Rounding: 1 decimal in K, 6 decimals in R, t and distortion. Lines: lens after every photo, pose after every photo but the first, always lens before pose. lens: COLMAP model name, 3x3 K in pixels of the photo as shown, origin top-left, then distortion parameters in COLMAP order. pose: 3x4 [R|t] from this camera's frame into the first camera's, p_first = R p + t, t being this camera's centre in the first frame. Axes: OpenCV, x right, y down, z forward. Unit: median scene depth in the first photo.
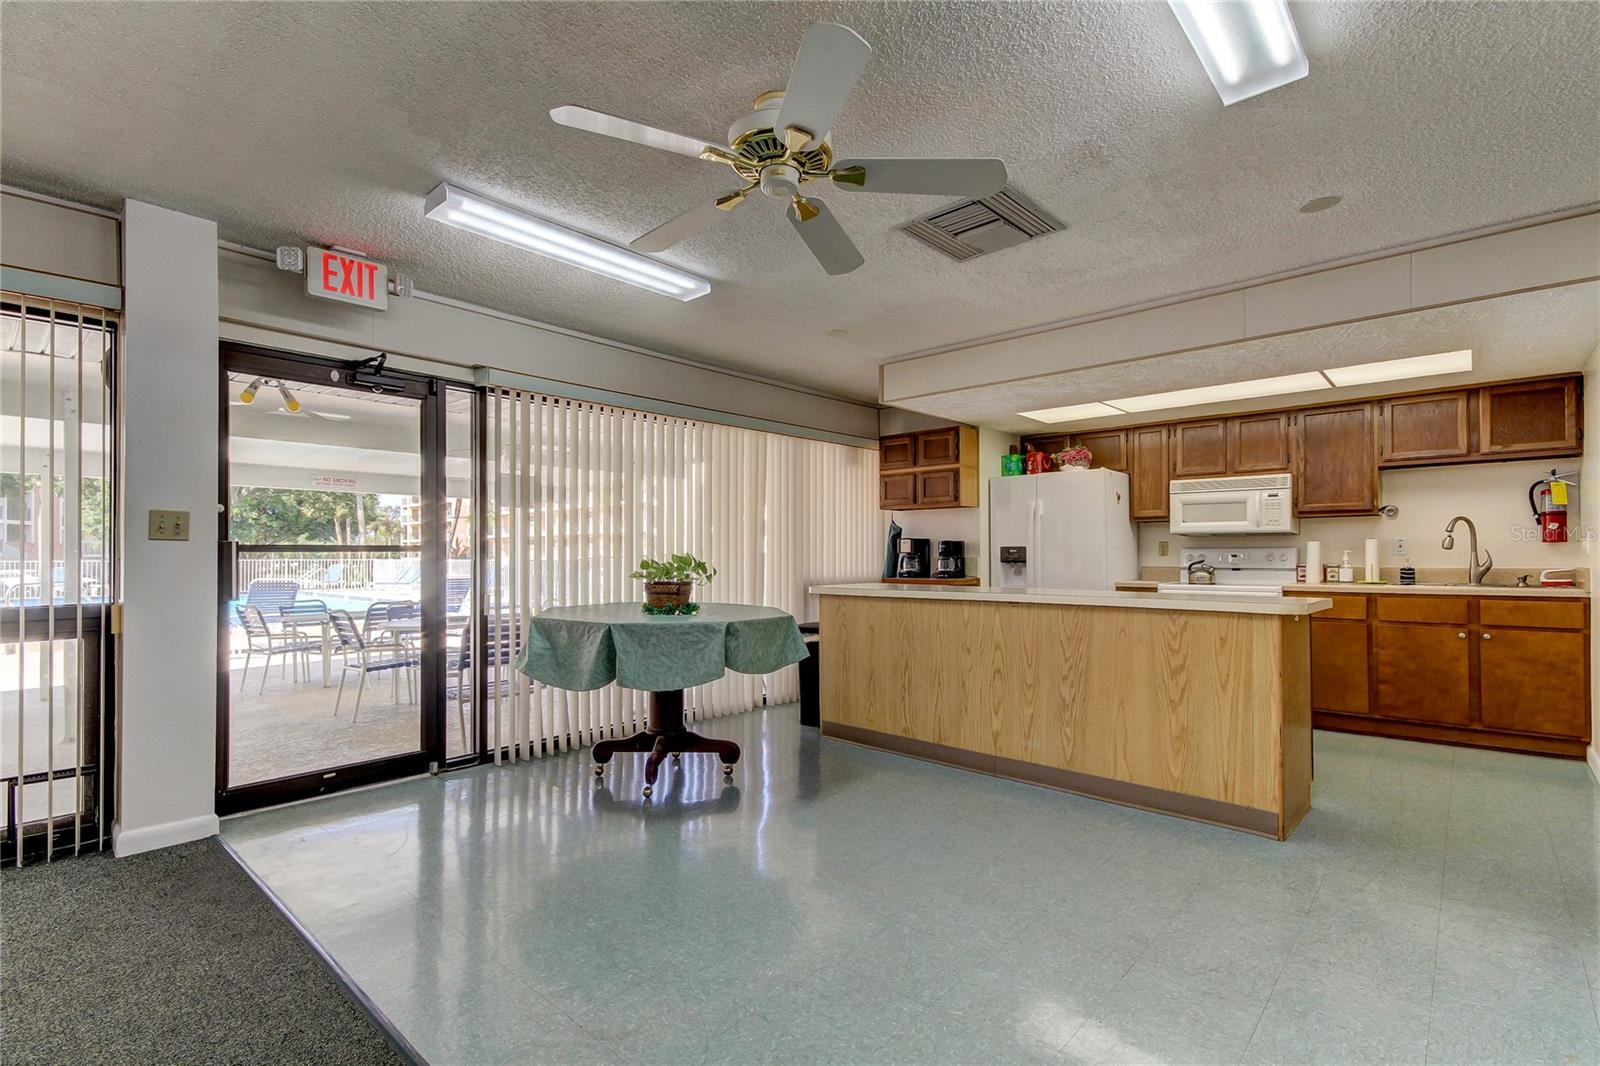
lens RADIAL K [[749.3, 0, 800.9], [0, 749.3, 555.9], [0, 0, 1]] dist [-0.002530, -0.001369]
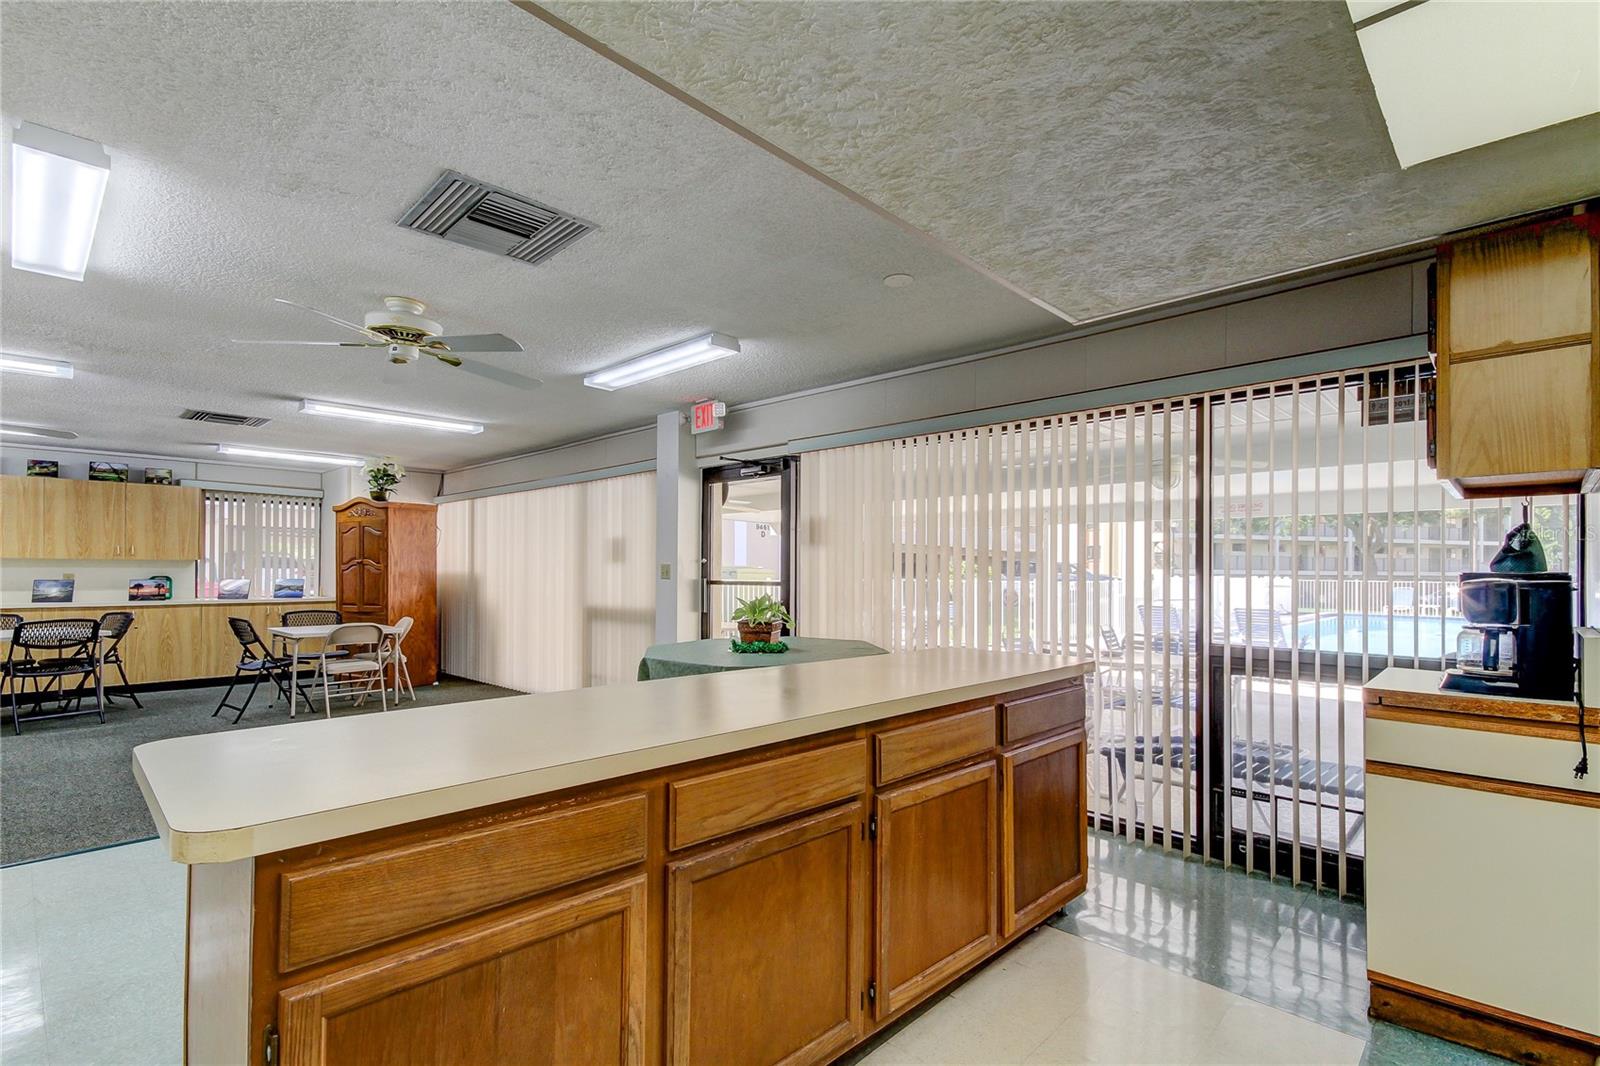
lens RADIAL K [[749.3, 0, 800.9], [0, 749.3, 555.9], [0, 0, 1]] dist [-0.002530, -0.001369]
pose [[-0.039882, -0.019122, -0.999021, 0.733896], [-0.001779, 0.999817, -0.019066, -0.030854], [0.999203, 0.001017, -0.039909, 0.940743]]
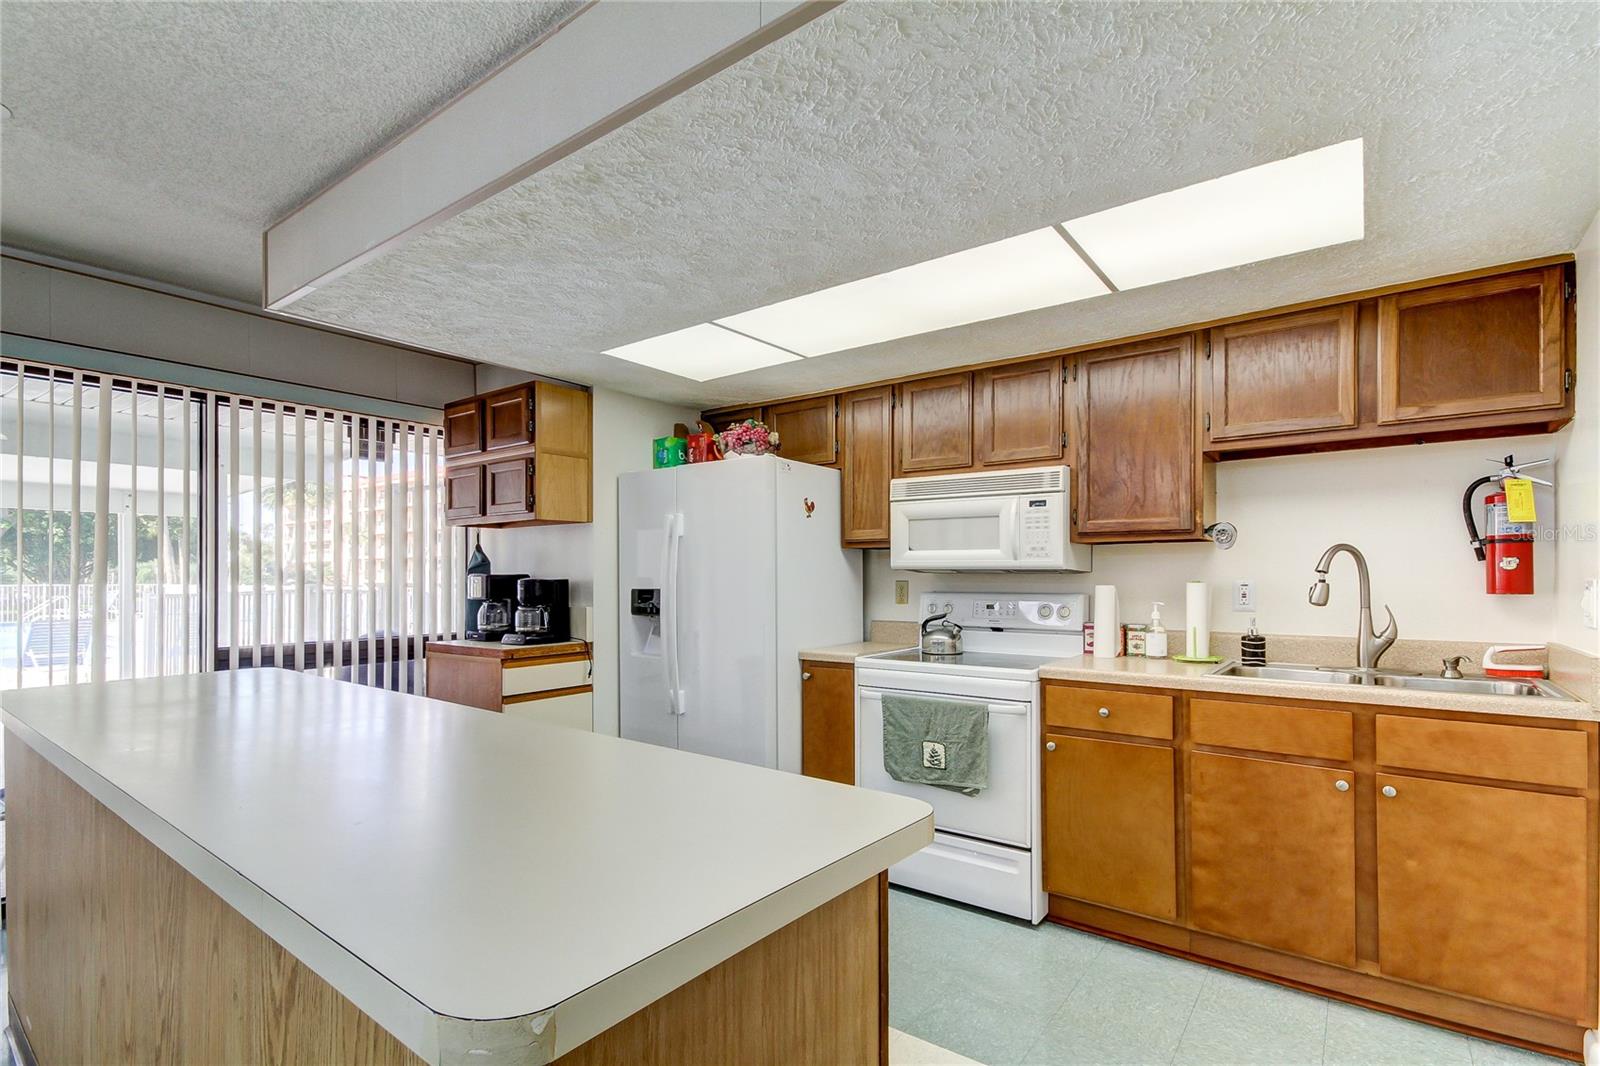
lens RADIAL K [[756.7, 0, 798.7], [0, 756.7, 579.6], [0, 0, 1]] dist [0.002529, 0.000407]
pose [[0.996037, 0.000716, 0.088941, 0.455219], [-0.001213, 0.999984, 0.005530, -0.030419], [-0.088935, -0.005616, 0.996022, 0.503421]]
